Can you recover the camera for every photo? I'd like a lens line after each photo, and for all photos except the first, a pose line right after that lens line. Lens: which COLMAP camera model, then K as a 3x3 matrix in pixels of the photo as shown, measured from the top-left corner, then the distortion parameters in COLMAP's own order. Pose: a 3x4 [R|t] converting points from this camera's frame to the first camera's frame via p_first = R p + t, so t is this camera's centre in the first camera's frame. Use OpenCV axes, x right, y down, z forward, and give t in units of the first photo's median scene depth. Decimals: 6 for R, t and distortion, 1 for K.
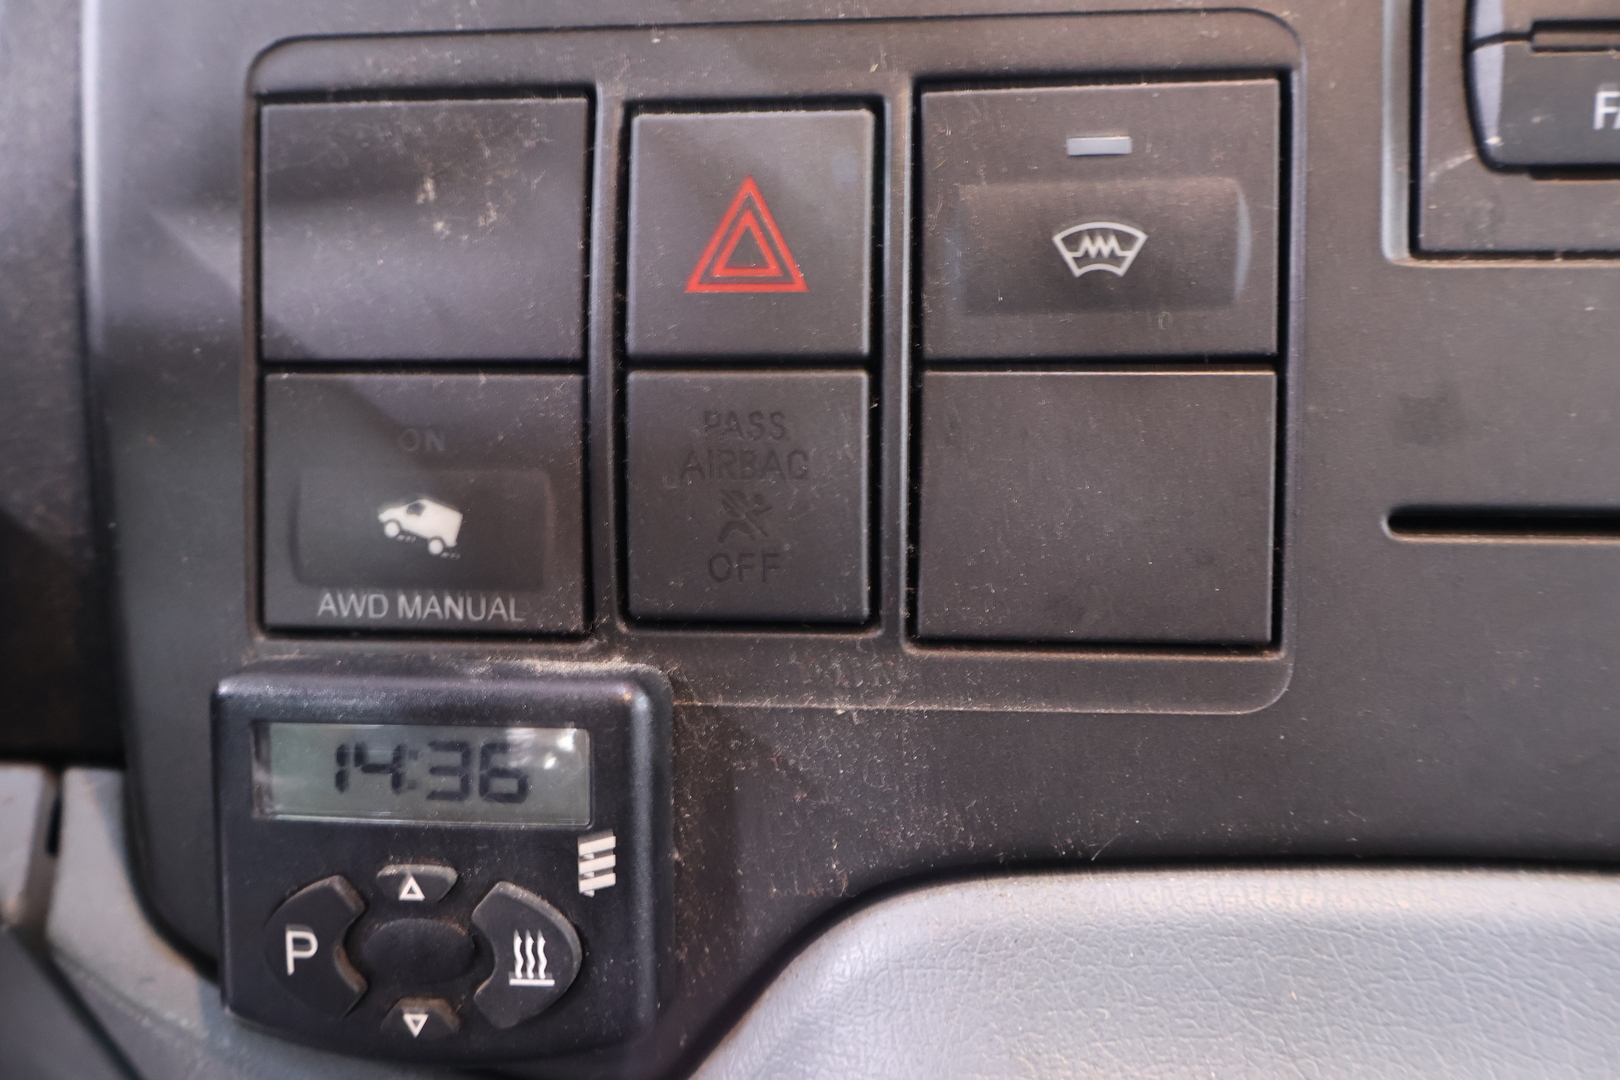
lens RADIAL K [[1363.0, 0, 810.0], [0, 1363.0, 540.0], [0, 0, 1]] dist [0.004066, 0.000882]
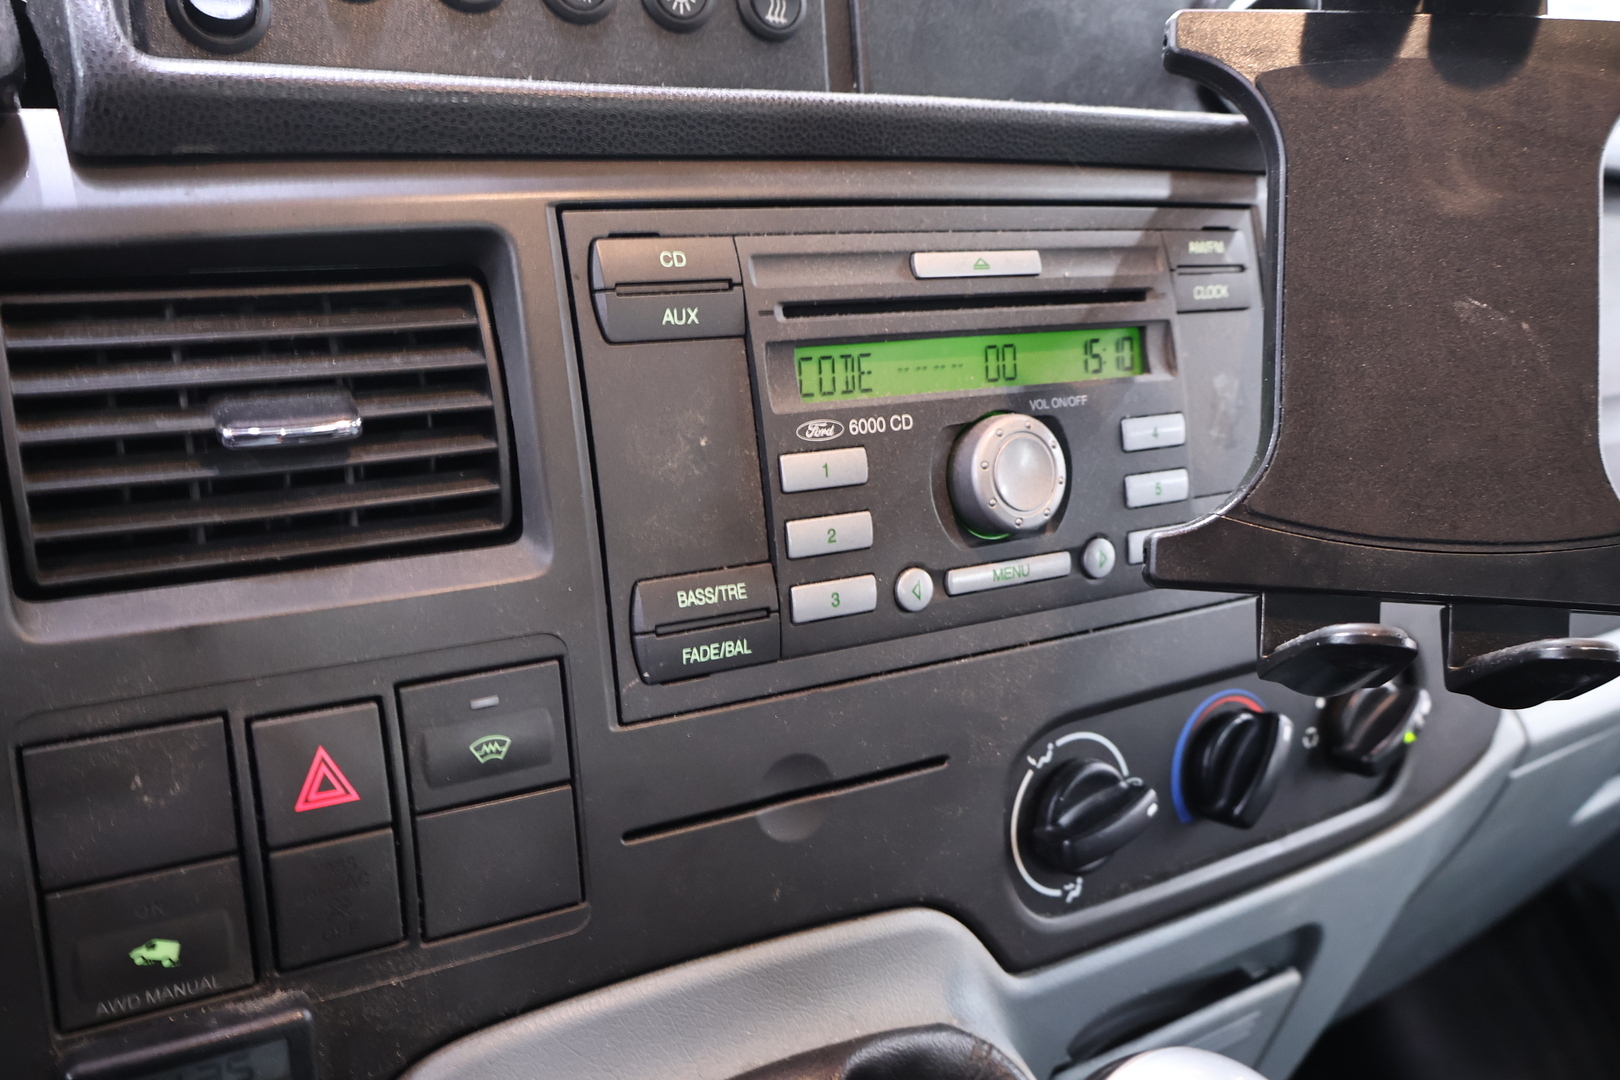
lens RADIAL K [[1449.5, 0, 810.0], [0, 1449.5, 540.0], [0, 0, 1]] dist [0.007222, 0.002742]
pose [[0.825724, -0.139250, 0.546616, -0.576335], [0.088904, 0.989066, 0.117663, -0.756132], [-0.557024, -0.048561, 0.829075, -1.169232]]
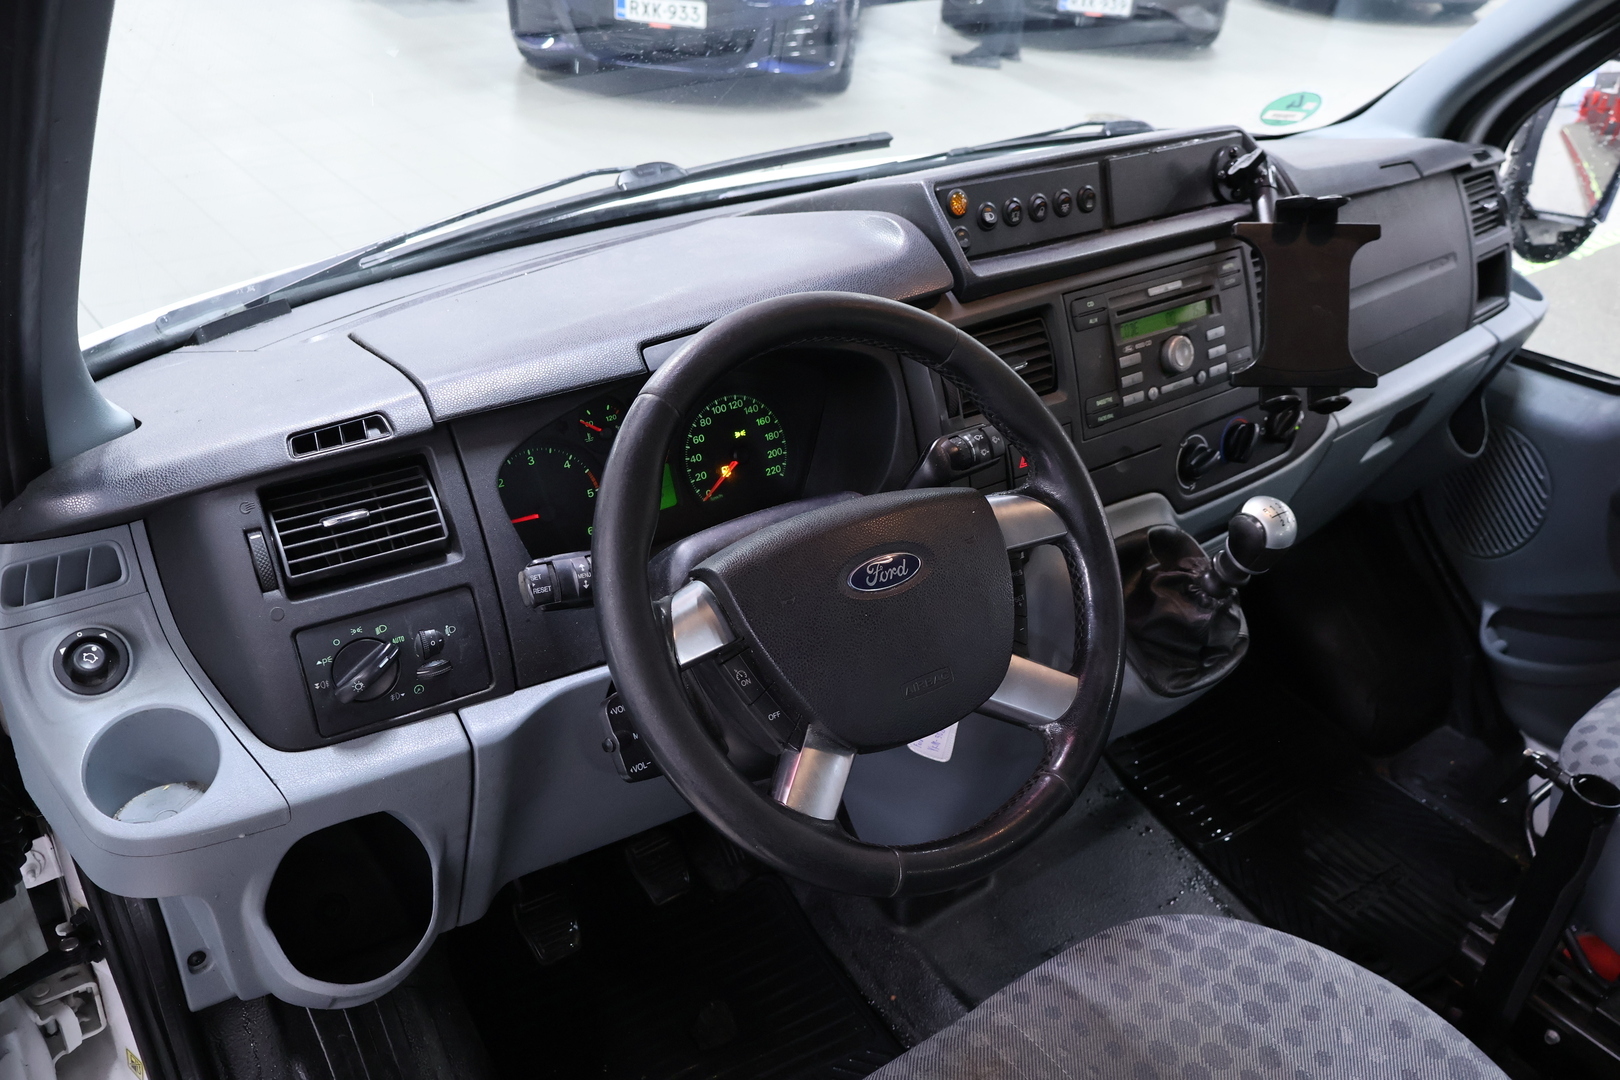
lens RADIAL K [[1363.0, 0, 810.0], [0, 1363.0, 540.0], [0, 0, 1]] dist [0.004066, 0.000882]
pose [[0.762879, -0.301154, 0.572121, -5.442186], [0.161914, 0.945685, 0.281892, -2.129599], [-0.625939, -0.122415, 0.770204, -4.161379]]
